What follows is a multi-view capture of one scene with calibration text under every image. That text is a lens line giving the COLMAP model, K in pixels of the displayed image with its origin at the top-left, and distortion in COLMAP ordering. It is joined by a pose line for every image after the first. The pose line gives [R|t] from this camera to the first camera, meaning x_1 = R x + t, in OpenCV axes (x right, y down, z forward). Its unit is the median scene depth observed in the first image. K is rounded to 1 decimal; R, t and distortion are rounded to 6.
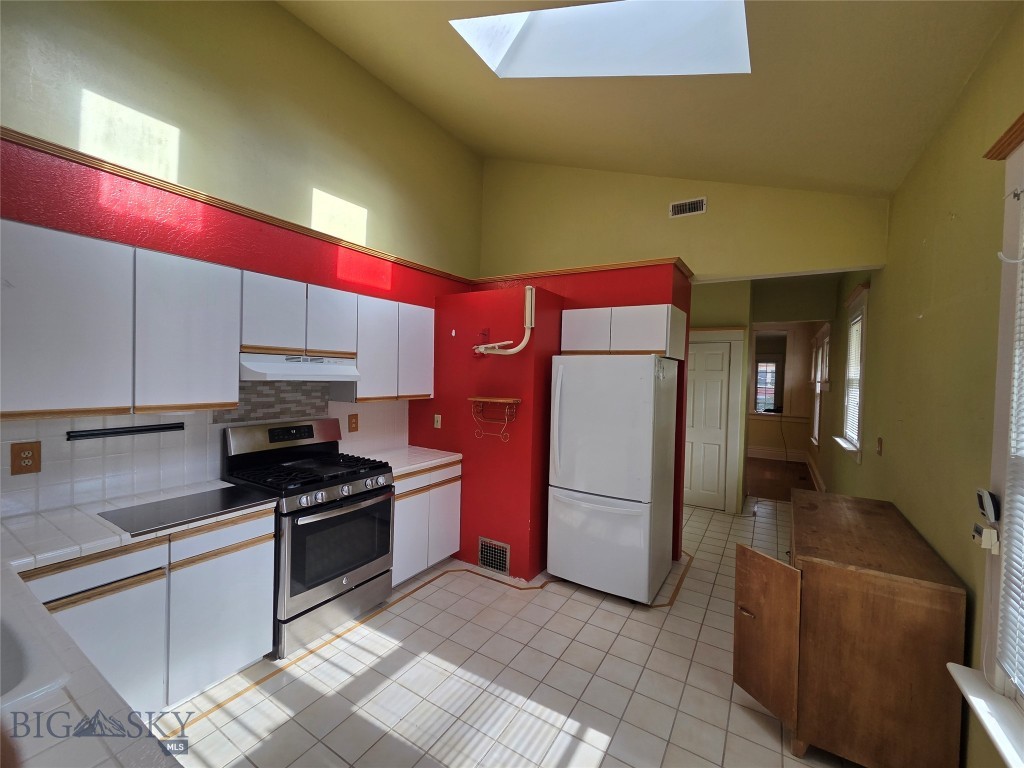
lens RADIAL K [[419.3, 0, 506.5], [0, 419.3, 382.2], [0, 0, 1]] dist [-0.002241, -0.000247]
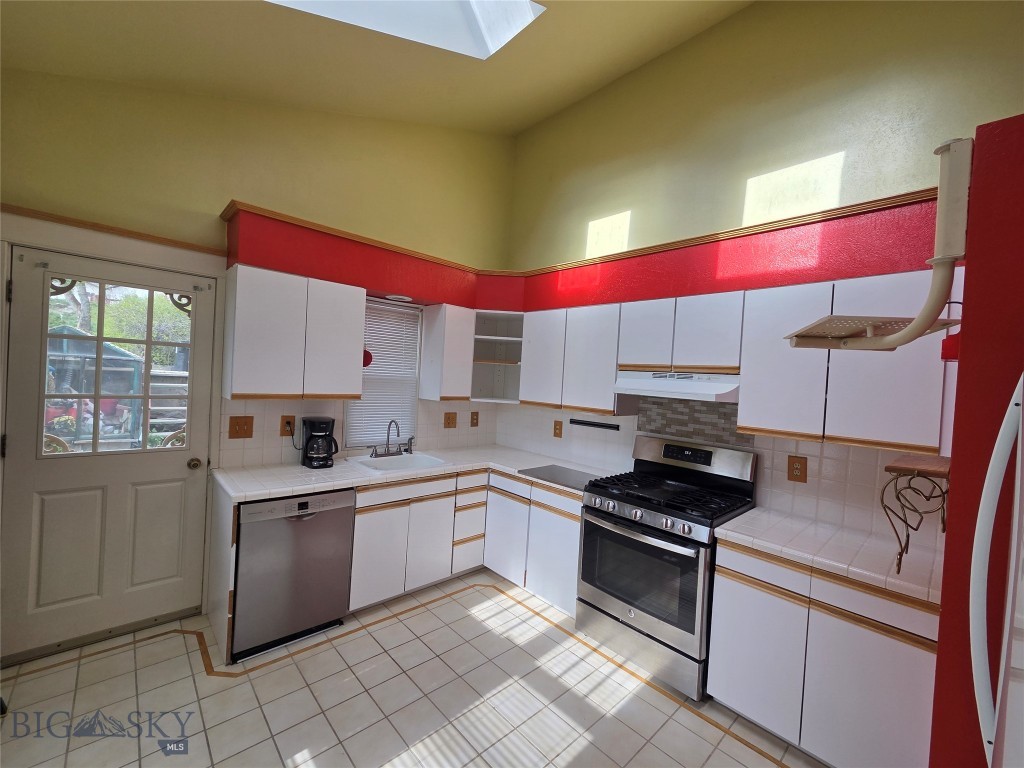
lens RADIAL K [[419.3, 0, 504.0], [0, 419.3, 382.7], [0, 0, 1]] dist [-0.002241, -0.000247]
pose [[-0.259288, -0.026678, -0.965431, 0.558417], [-0.083761, 0.996473, -0.005040, -0.001073], [0.962161, 0.079559, -0.260608, 0.887840]]
